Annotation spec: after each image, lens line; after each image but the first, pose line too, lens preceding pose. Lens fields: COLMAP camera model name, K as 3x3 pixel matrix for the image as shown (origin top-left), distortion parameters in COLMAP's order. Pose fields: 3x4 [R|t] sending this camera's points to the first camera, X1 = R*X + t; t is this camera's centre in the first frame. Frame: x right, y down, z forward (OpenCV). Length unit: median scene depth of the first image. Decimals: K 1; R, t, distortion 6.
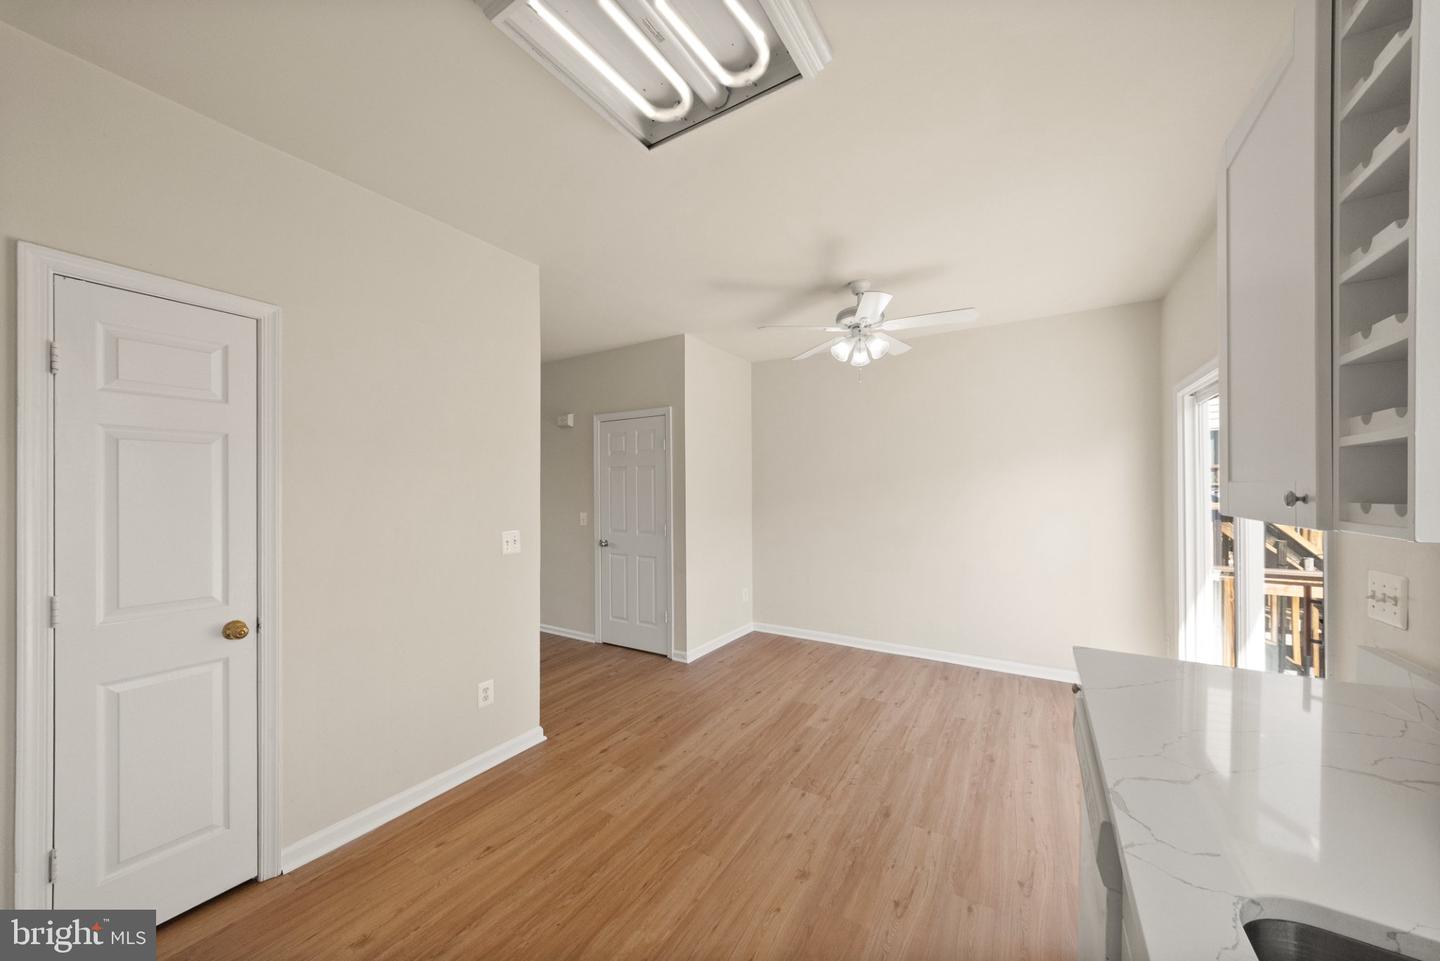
lens RADIAL K [[509.9, 0, 713.6], [0, 509.9, 490.1], [0, 0, 1]] dist [0.009973, -0.003993]
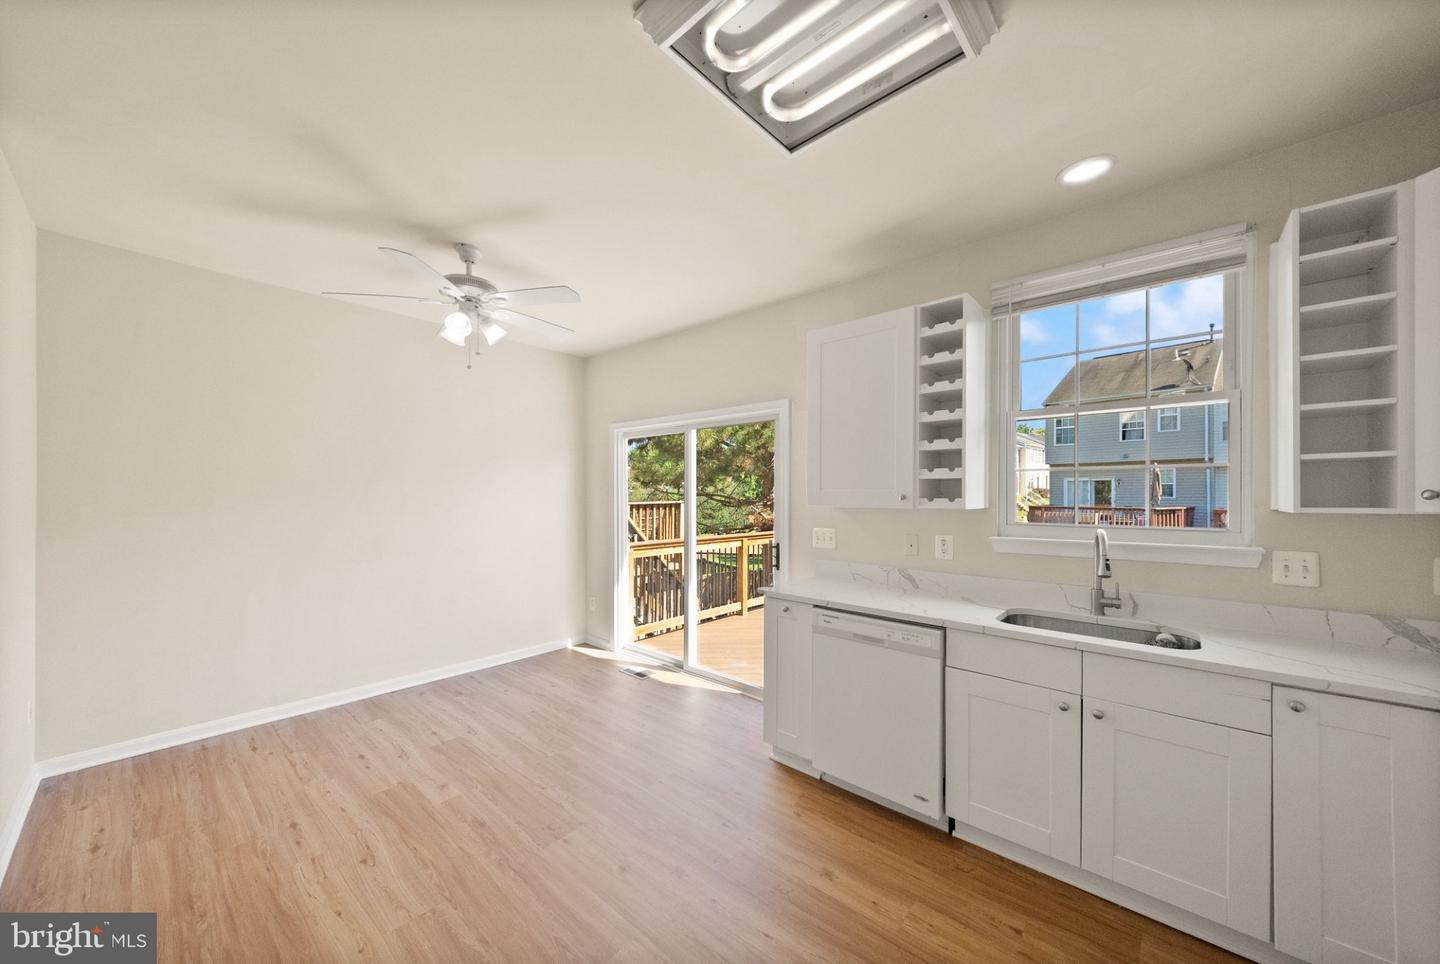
lens RADIAL K [[509.9, 0, 716.5], [0, 509.9, 492.9], [0, 0, 1]] dist [0.009973, -0.003993]
pose [[0.164622, 0.008762, 0.986318, -0.594156], [-0.001949, 0.999961, -0.008558, 0.006515], [-0.986355, -0.000514, 0.164633, 0.548939]]
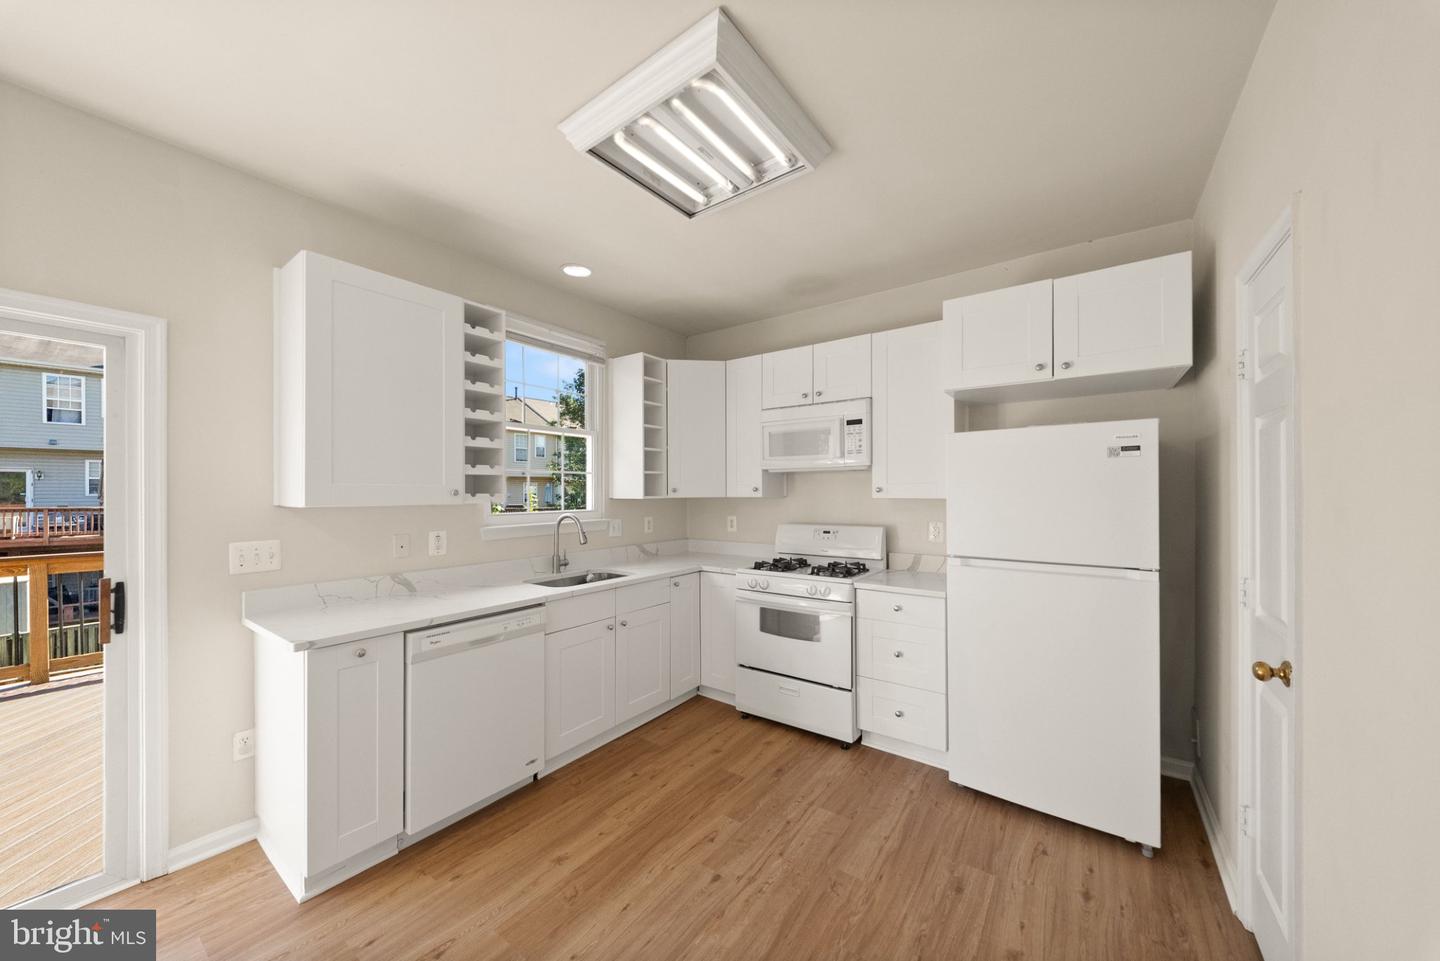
lens RADIAL K [[509.9, 0, 716.3], [0, 509.9, 491.7], [0, 0, 1]] dist [0.009973, -0.003993]
pose [[-0.997160, 0.006450, 0.075031, -0.129161], [0.006511, 0.999979, 0.000567, 0.006576], [-0.075025, 0.001054, -0.997181, 1.243700]]
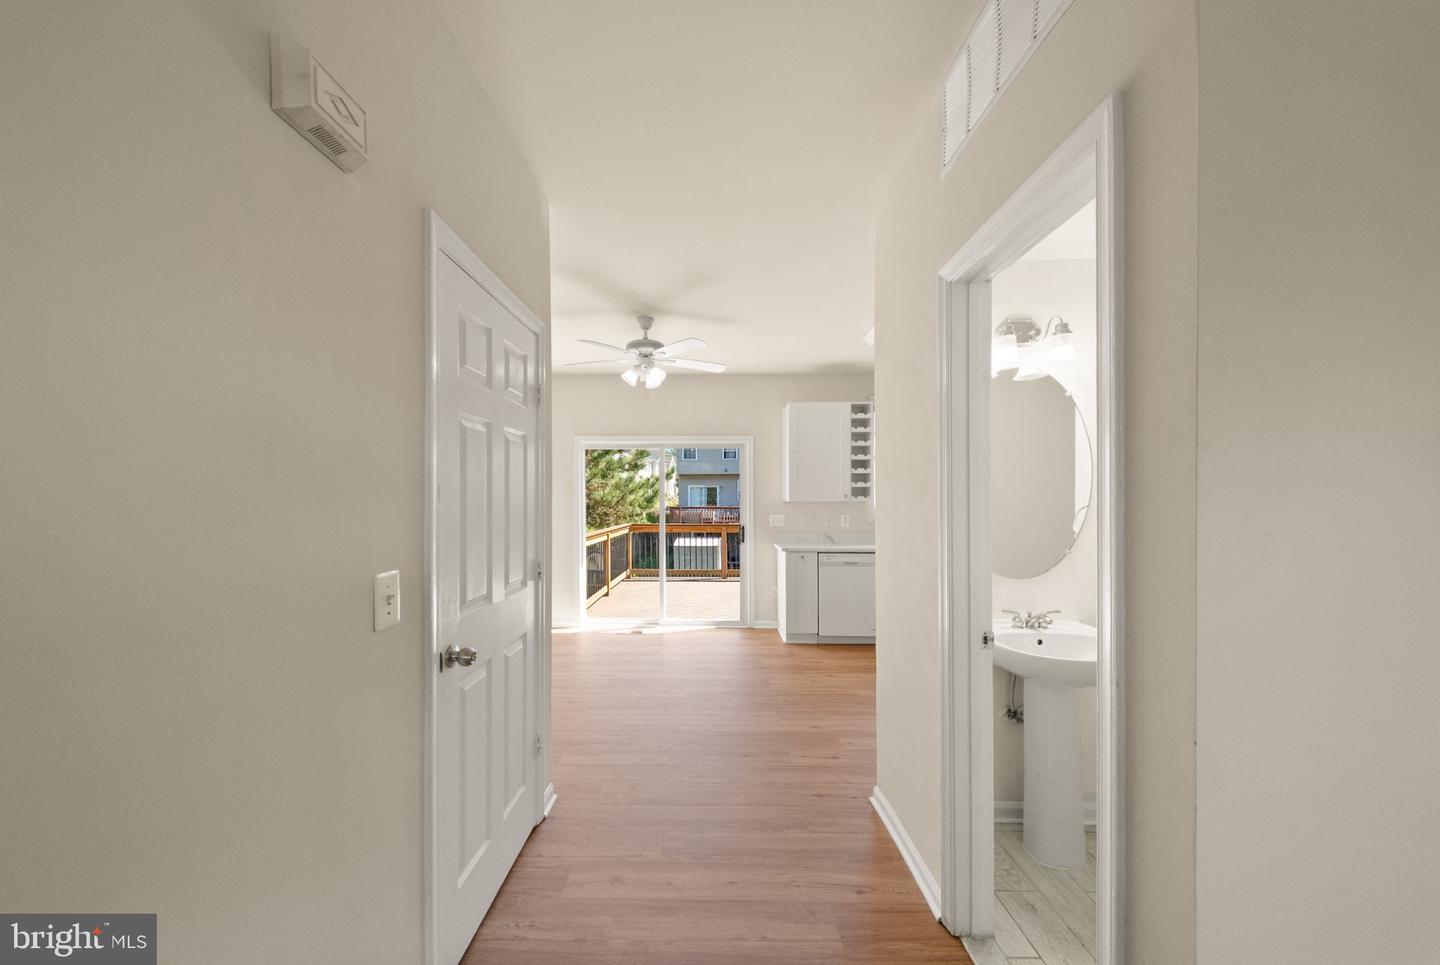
lens RADIAL K [[509.9, 0, 702.3], [0, 509.9, 503.4], [0, 0, 1]] dist [0.009973, -0.003993]
pose [[-0.512227, -0.000228, 0.858850, -0.981827], [0.007324, 0.999962, 0.004634, 0.021763], [-0.858819, 0.008664, -0.512206, 1.827569]]
